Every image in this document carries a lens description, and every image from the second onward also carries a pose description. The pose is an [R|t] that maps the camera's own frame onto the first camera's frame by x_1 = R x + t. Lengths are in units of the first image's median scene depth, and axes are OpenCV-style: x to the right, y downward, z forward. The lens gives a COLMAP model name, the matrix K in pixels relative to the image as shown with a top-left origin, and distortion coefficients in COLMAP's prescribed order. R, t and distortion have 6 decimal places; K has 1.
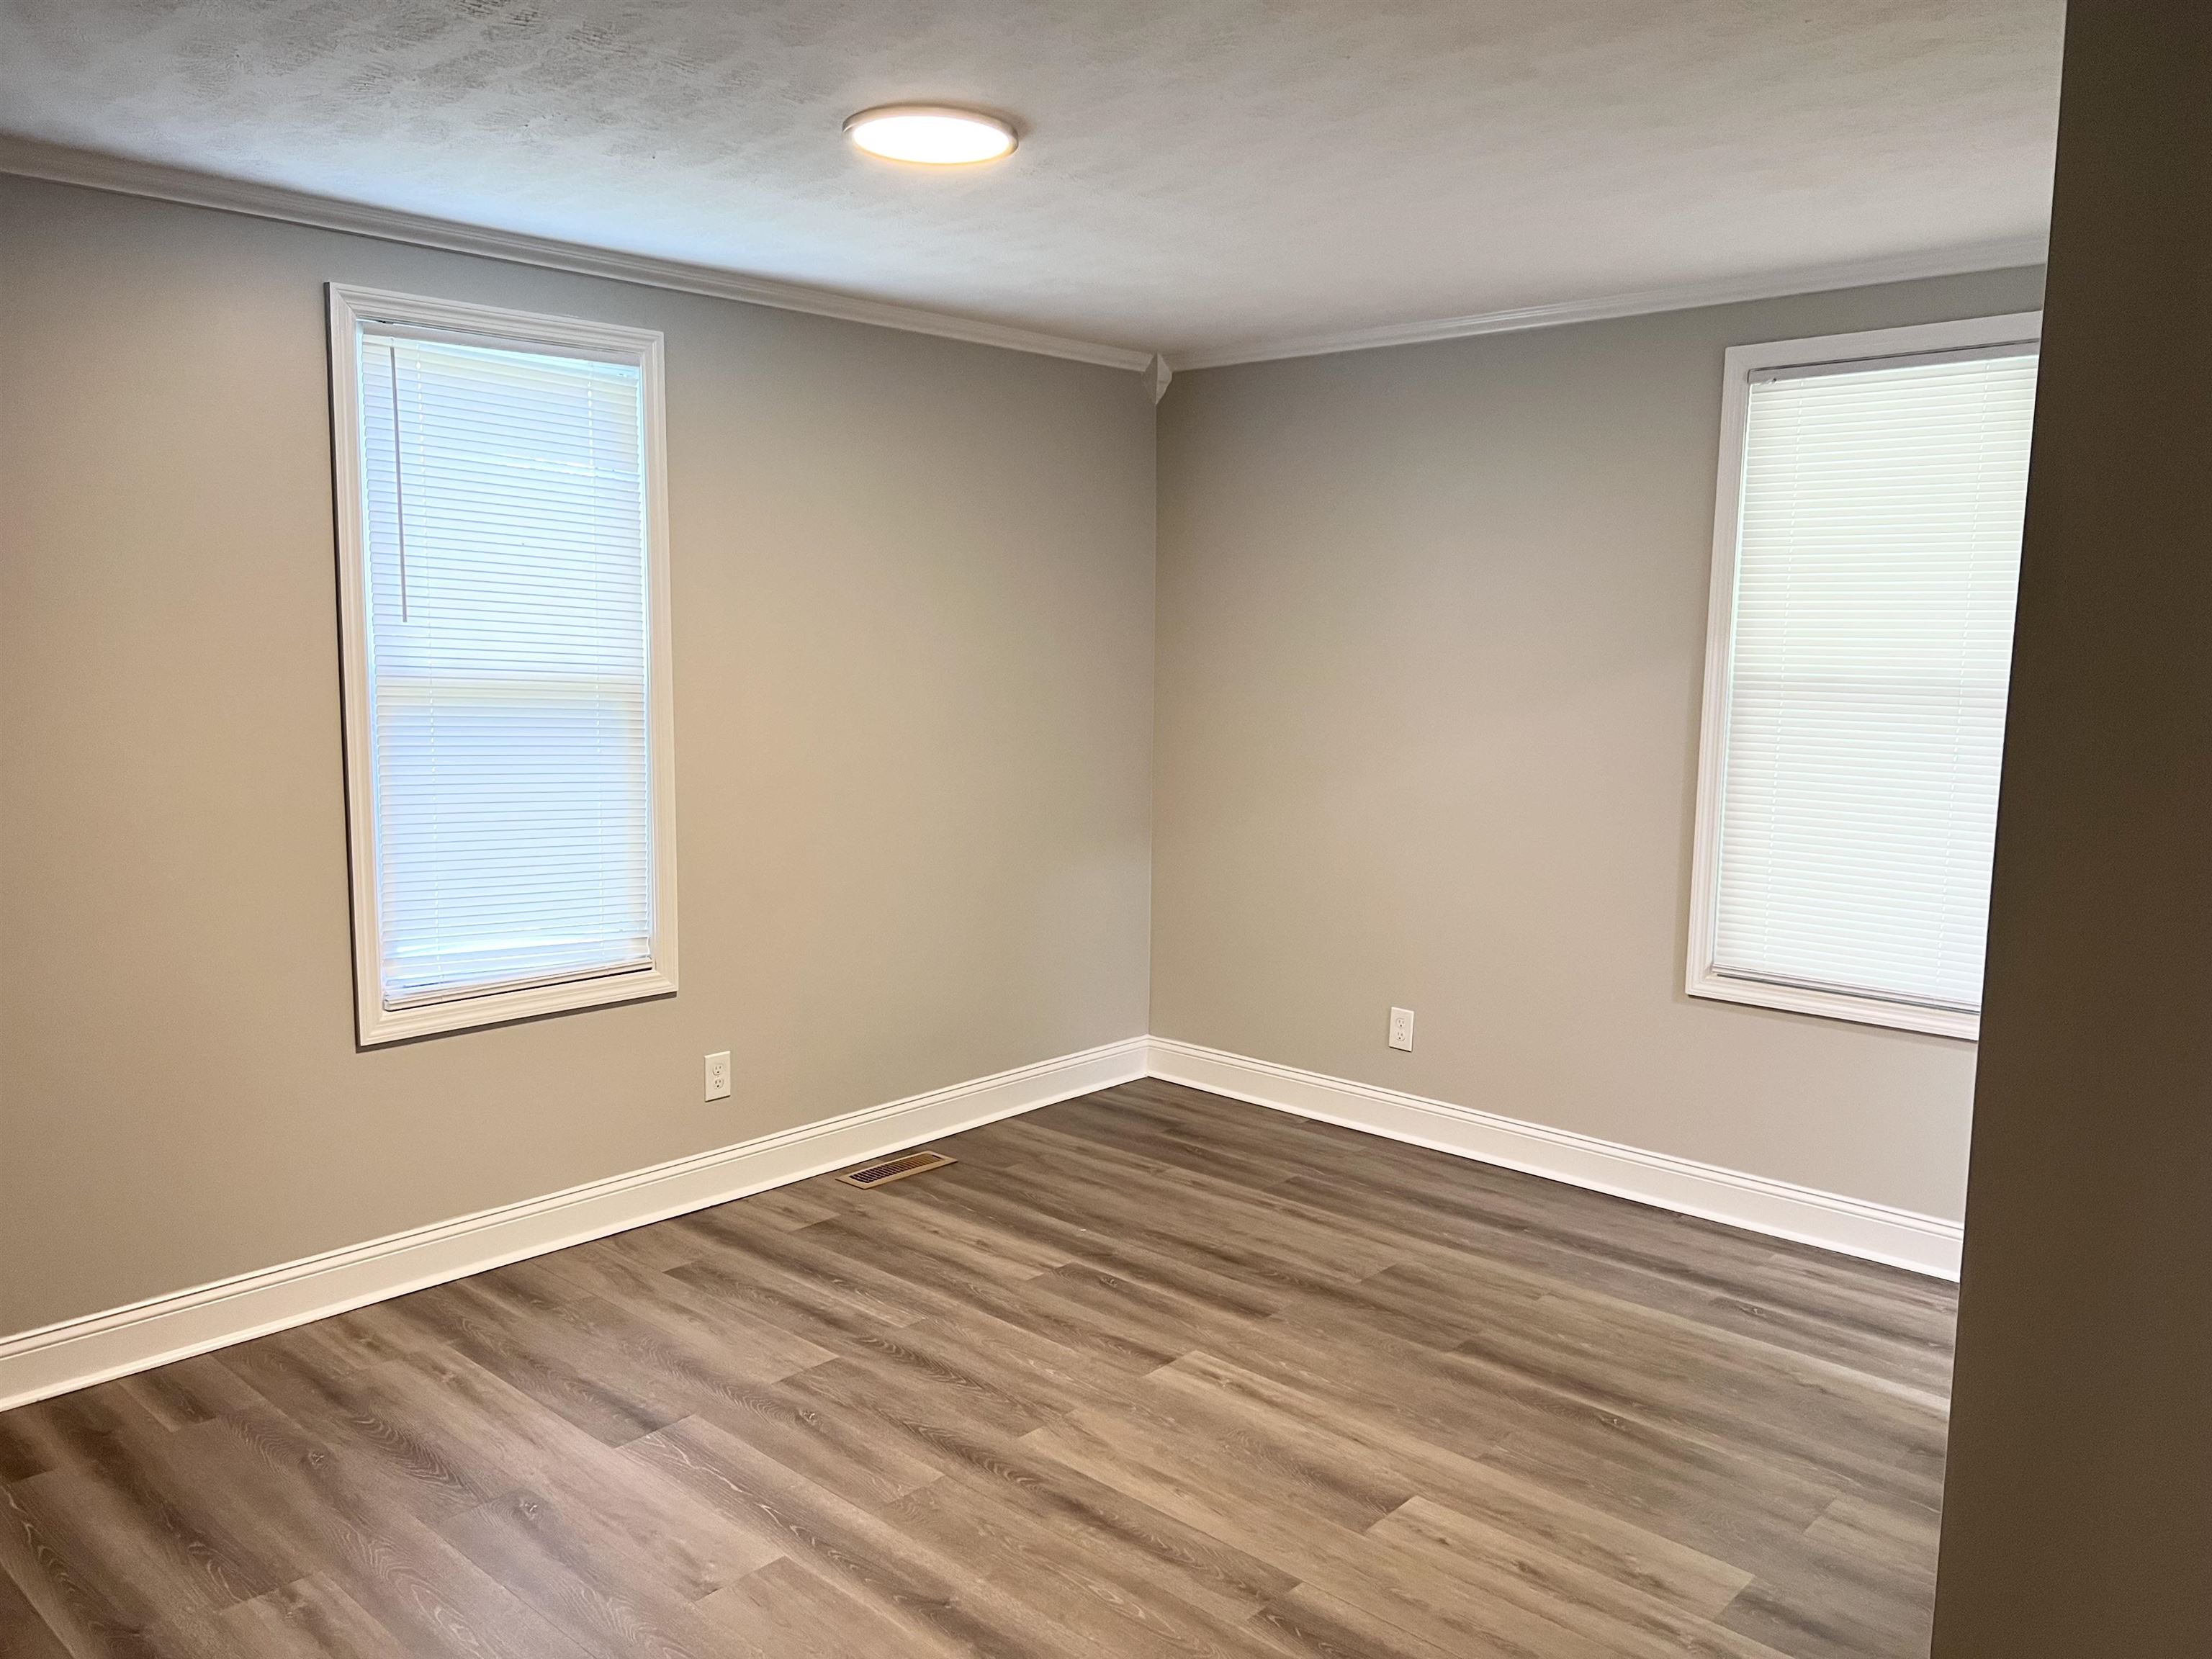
lens RADIAL K [[1693.2, 0, 1134.8], [0, 1693.2, 865.5], [0, 0, 1]] dist [0.063240, -0.006012]
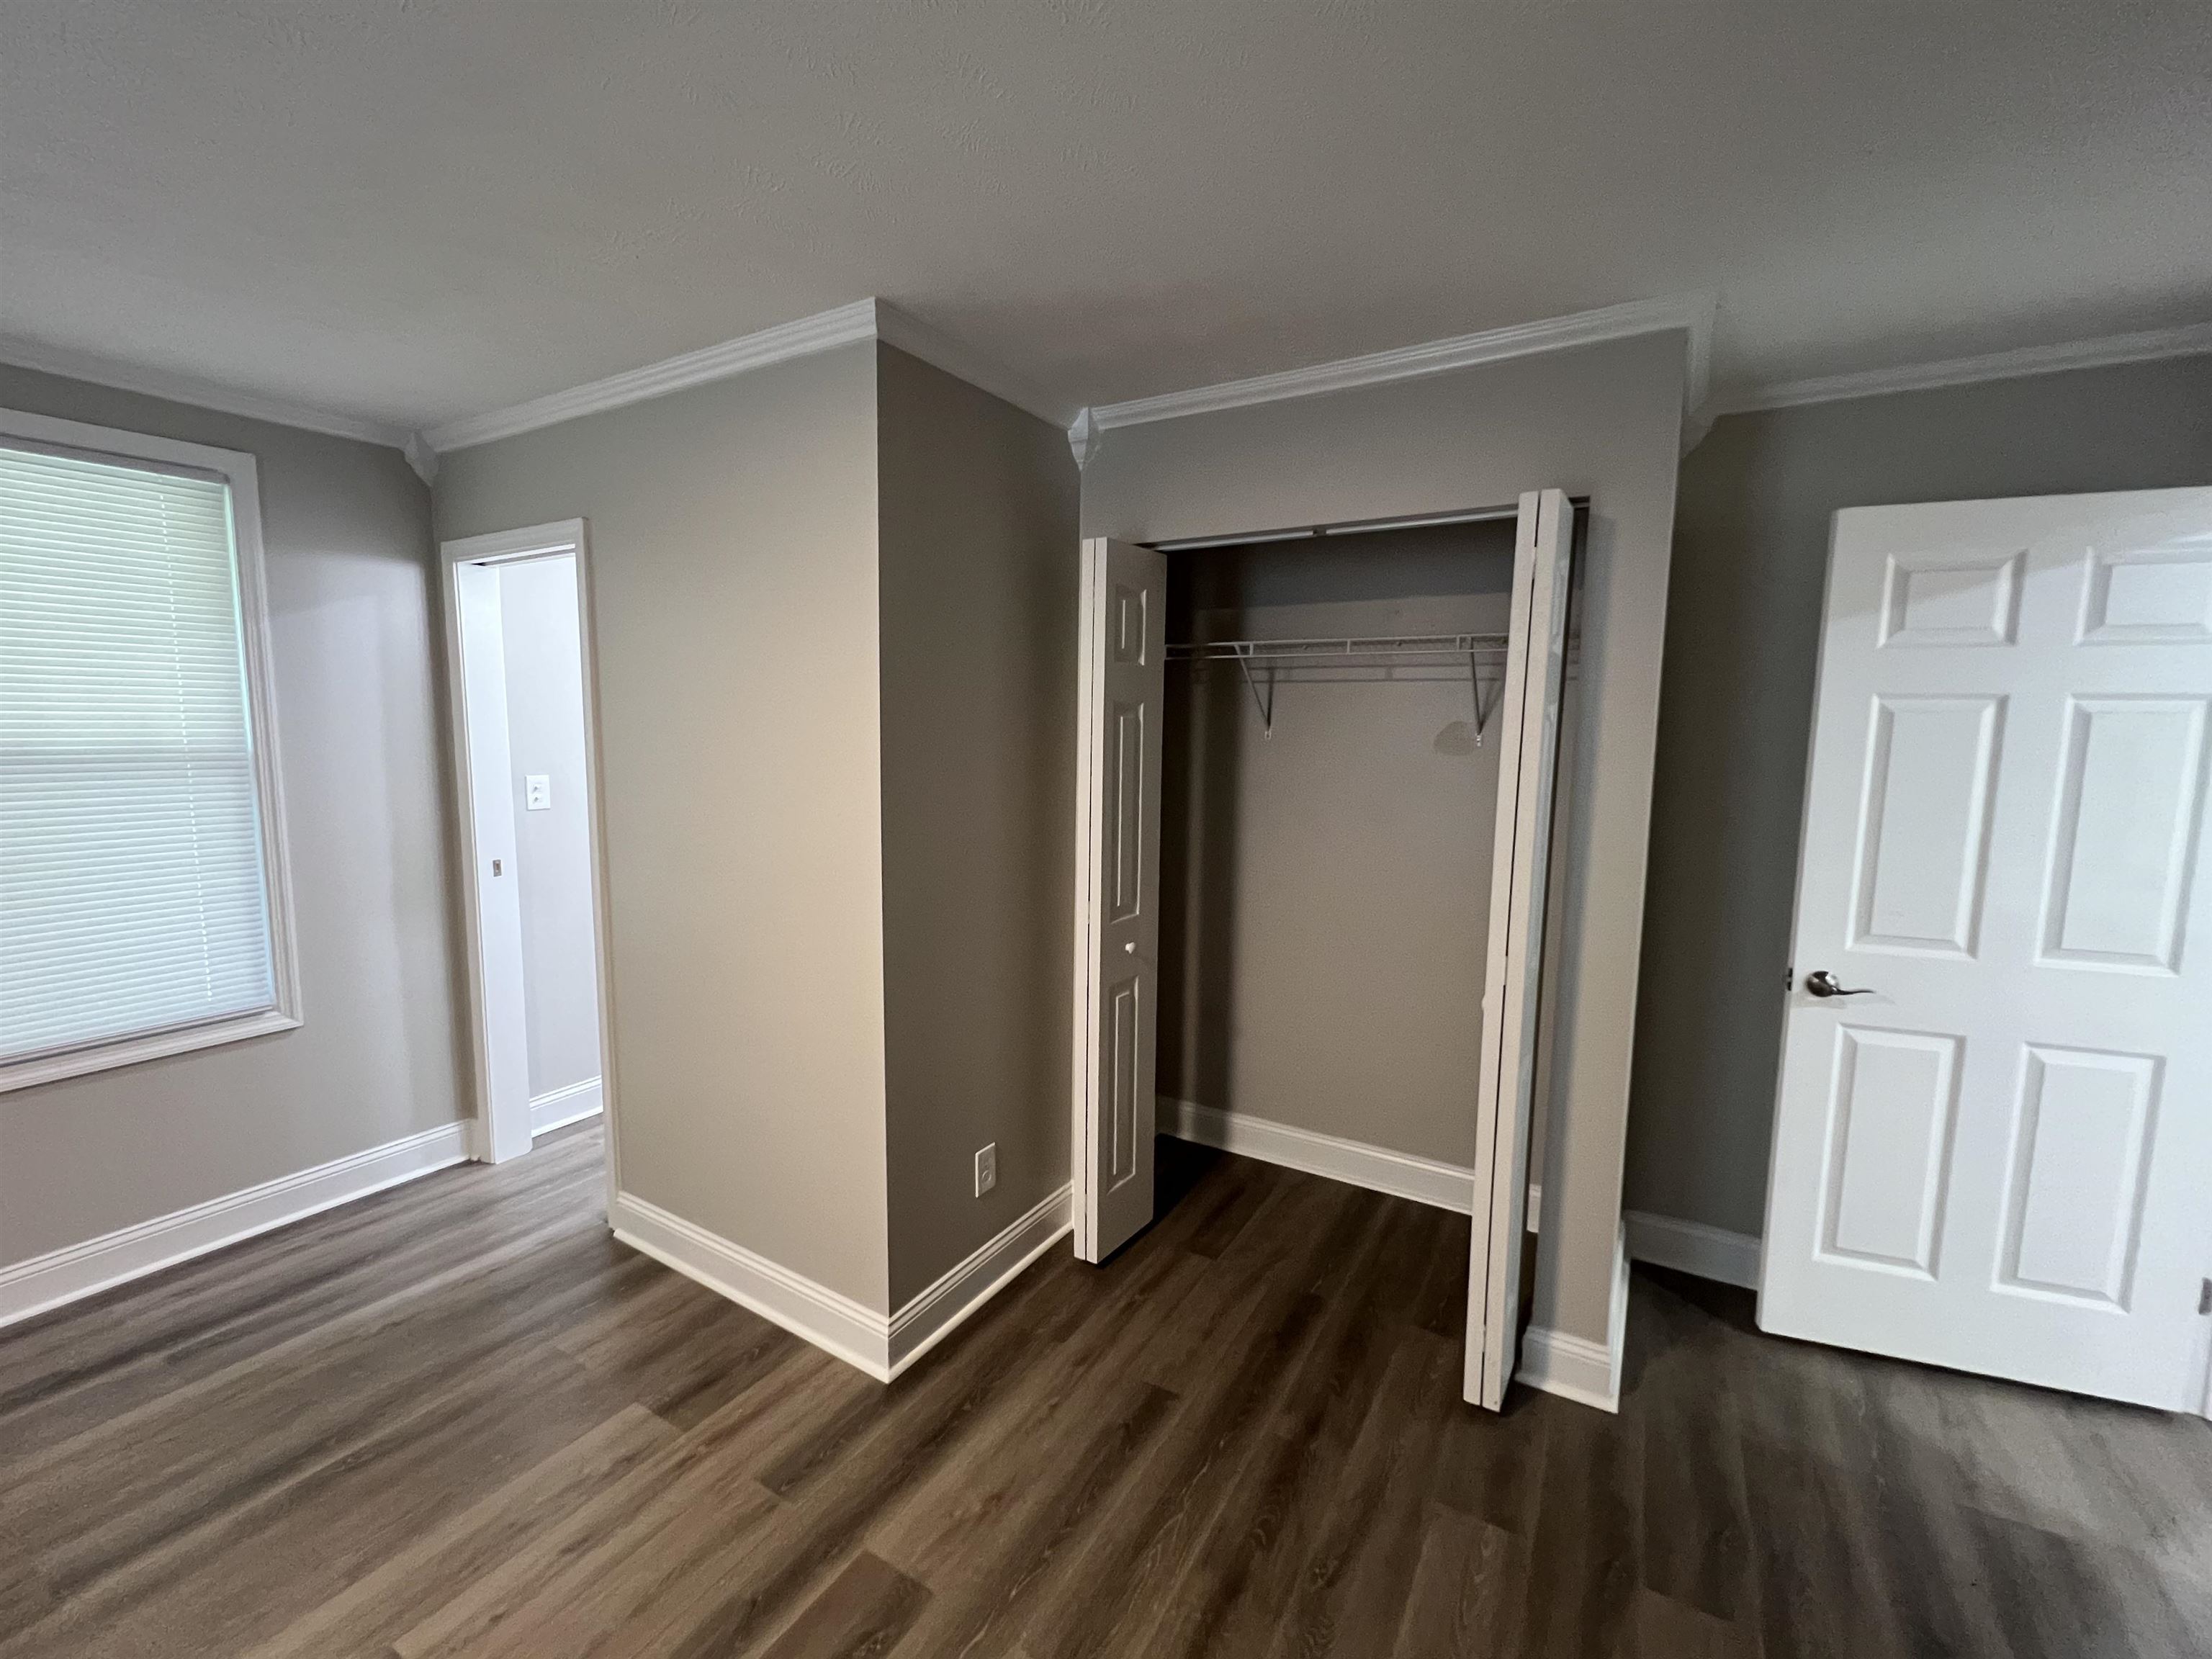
lens RADIAL K [[931.5, 0, 1104.2], [0, 931.5, 832.2], [0, 0, 1]] dist [0.007876, -0.001127]
pose [[-0.188839, -0.130359, 0.973317, -0.265331], [0.126988, 0.979586, 0.155837, -0.069699], [-0.973763, 0.153028, -0.168429, 0.498665]]
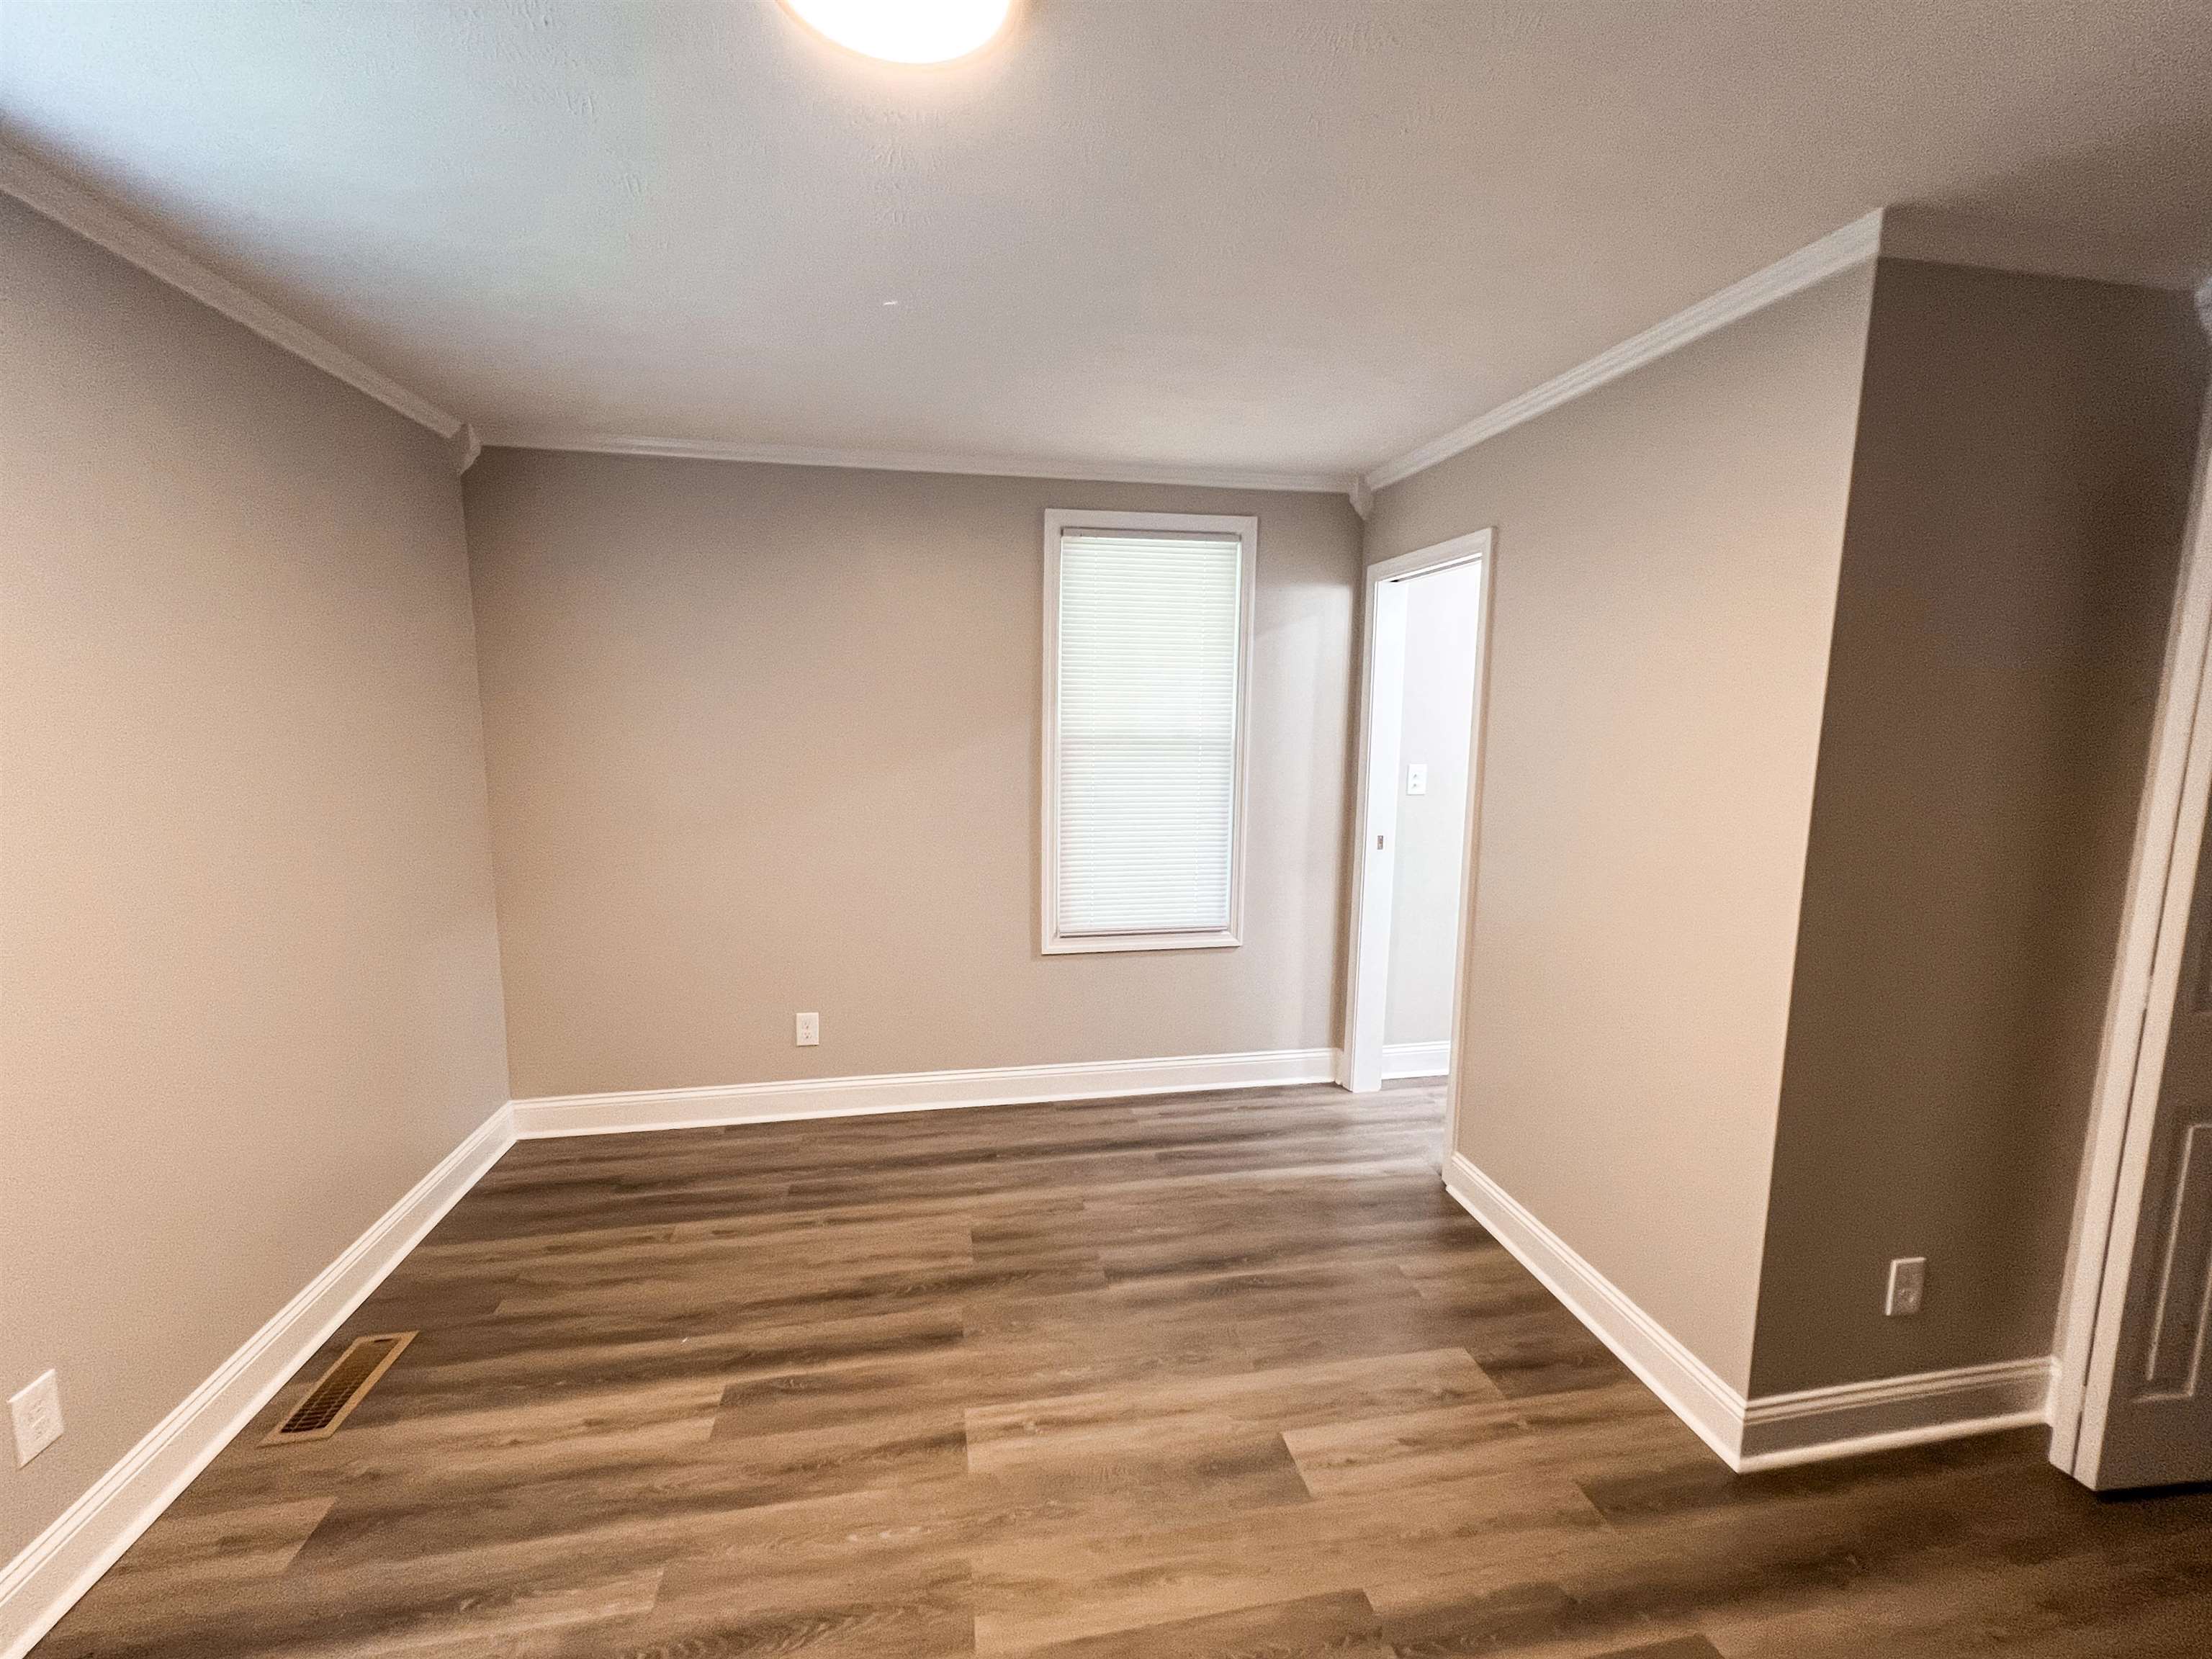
lens RADIAL K [[931.5, 0, 1106.1], [0, 931.5, 831.8], [0, 0, 1]] dist [0.007876, -0.001127]
pose [[0.602645, -0.111046, 0.790246, -0.289191], [0.111673, 0.992262, 0.054271, -0.072383], [-0.790157, 0.055542, 0.610382, 0.523425]]
